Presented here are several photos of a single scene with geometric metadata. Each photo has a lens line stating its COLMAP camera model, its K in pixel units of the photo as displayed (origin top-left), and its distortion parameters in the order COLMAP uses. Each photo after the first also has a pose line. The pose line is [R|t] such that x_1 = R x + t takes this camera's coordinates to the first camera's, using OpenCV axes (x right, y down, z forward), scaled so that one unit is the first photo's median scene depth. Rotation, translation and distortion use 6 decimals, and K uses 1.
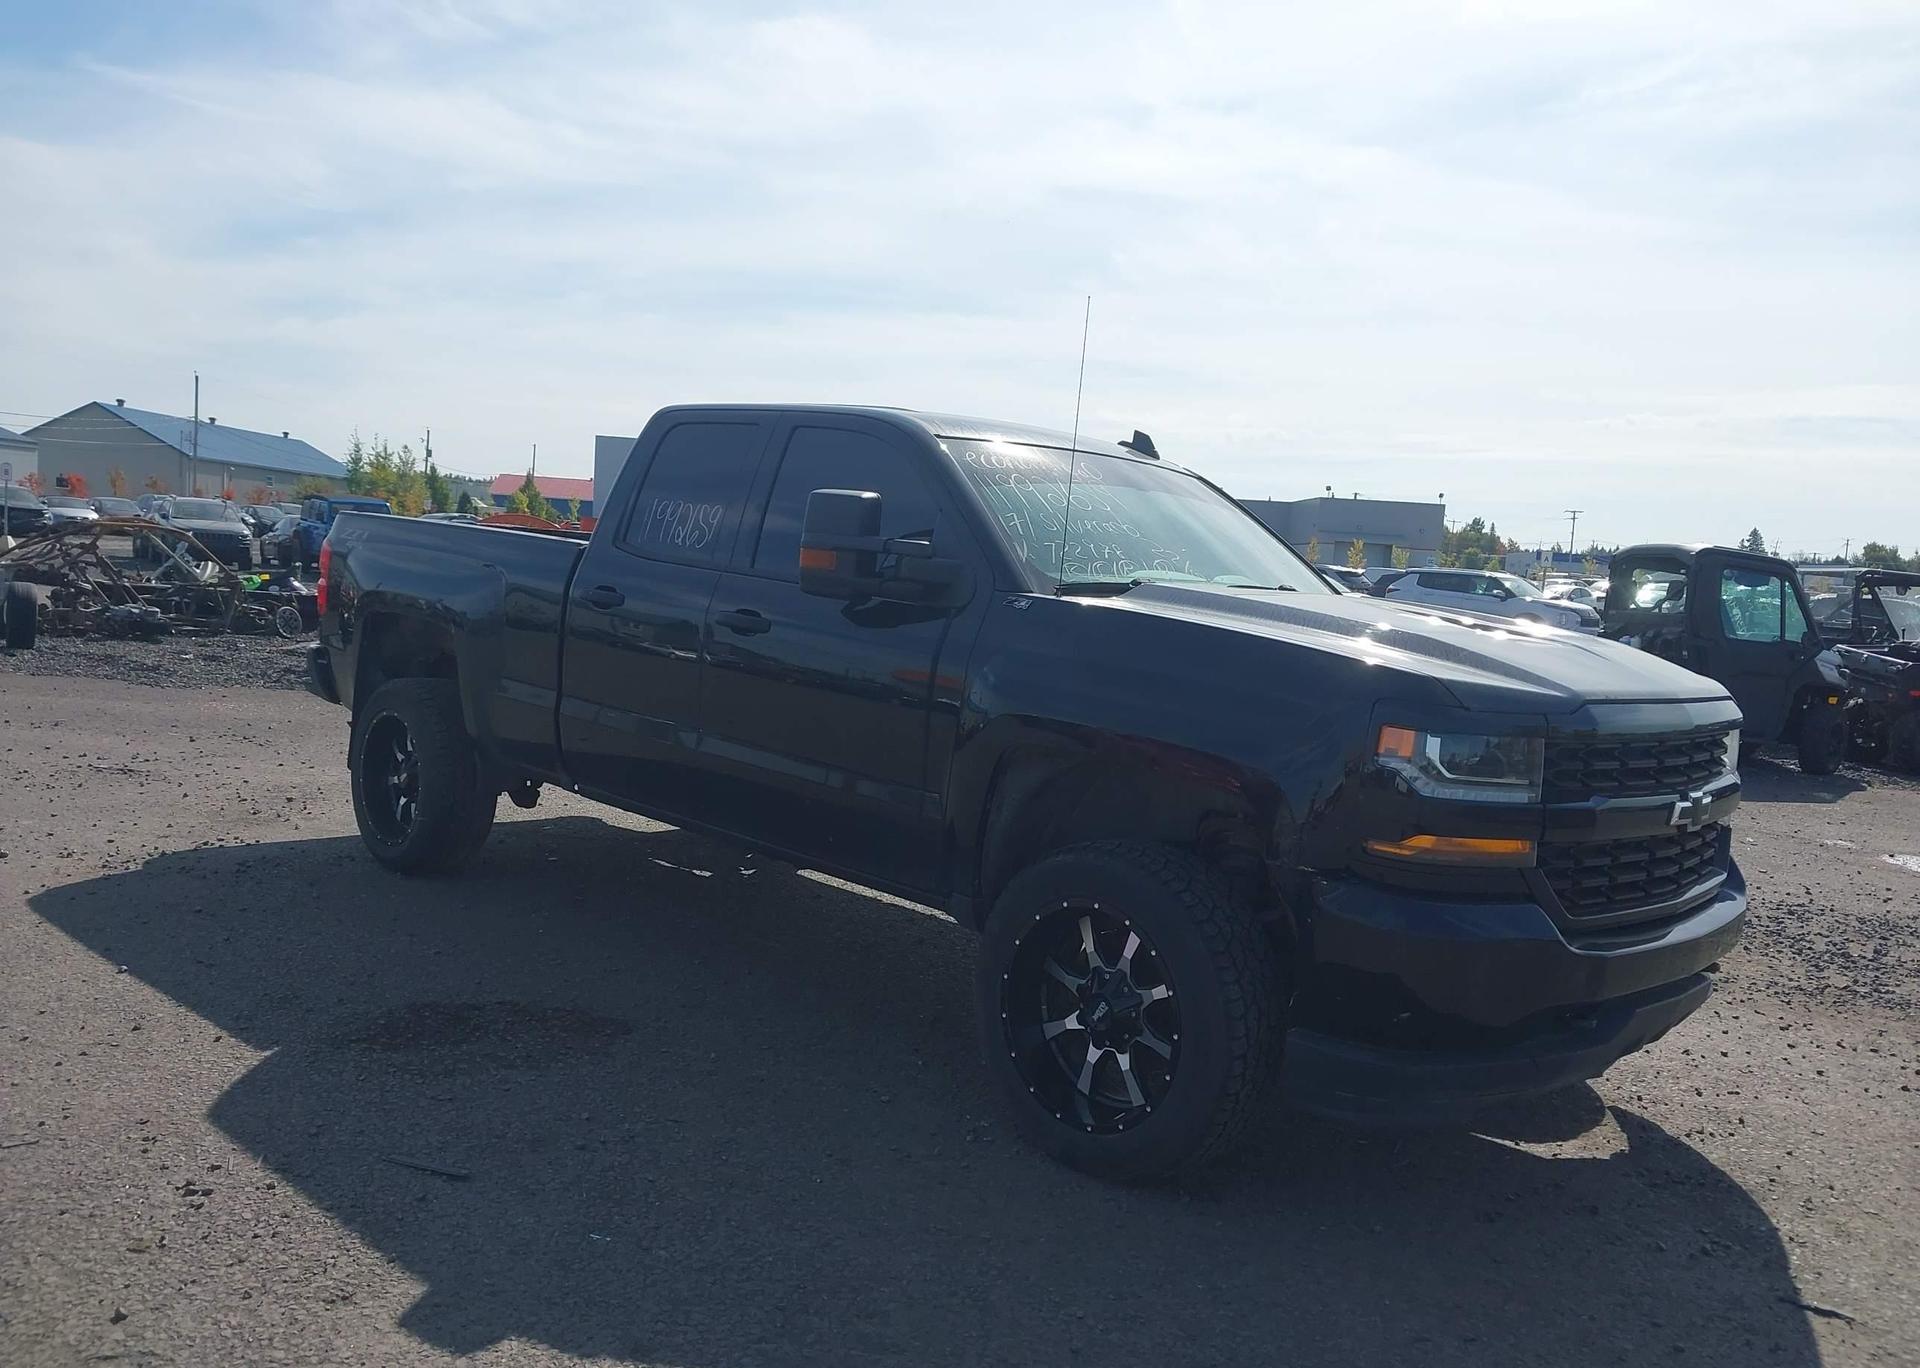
lens RADIAL K [[1514.2, 0, 960.0], [0, 1514.2, 684.0], [0, 0, 1]] dist [0.013313, -0.008154]
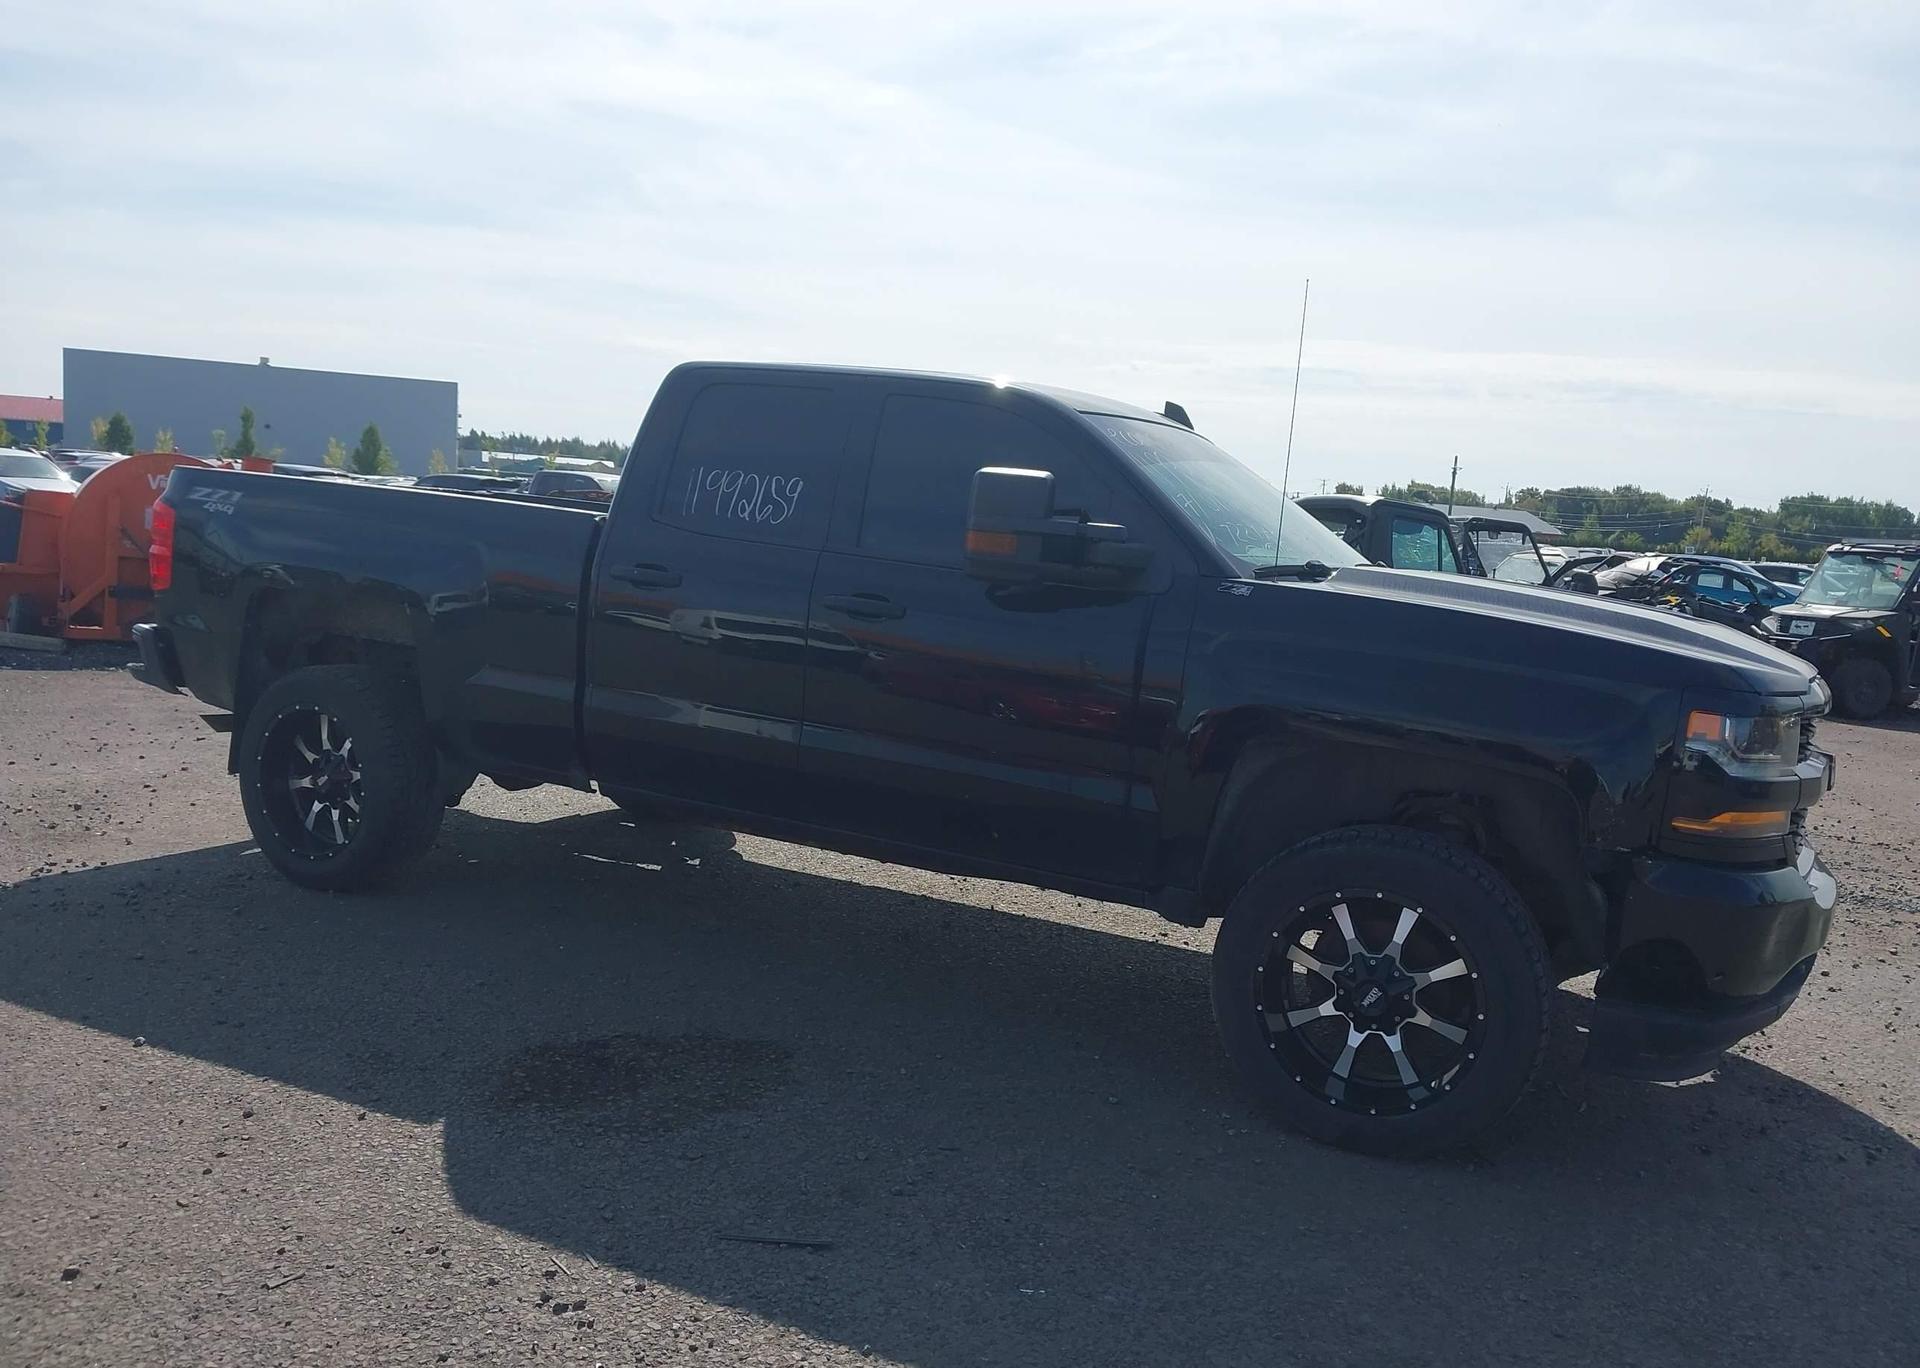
lens RADIAL K [[1525.7, 0, 944.3], [0, 1525.7, 678.2], [0, 0, 1]] dist [0.013604, -0.009775]
pose [[0.956826, -0.029390, 0.289172, -0.402376], [0.018132, 0.998973, 0.041534, -0.037900], [-0.290096, -0.034497, 0.956376, 0.096074]]
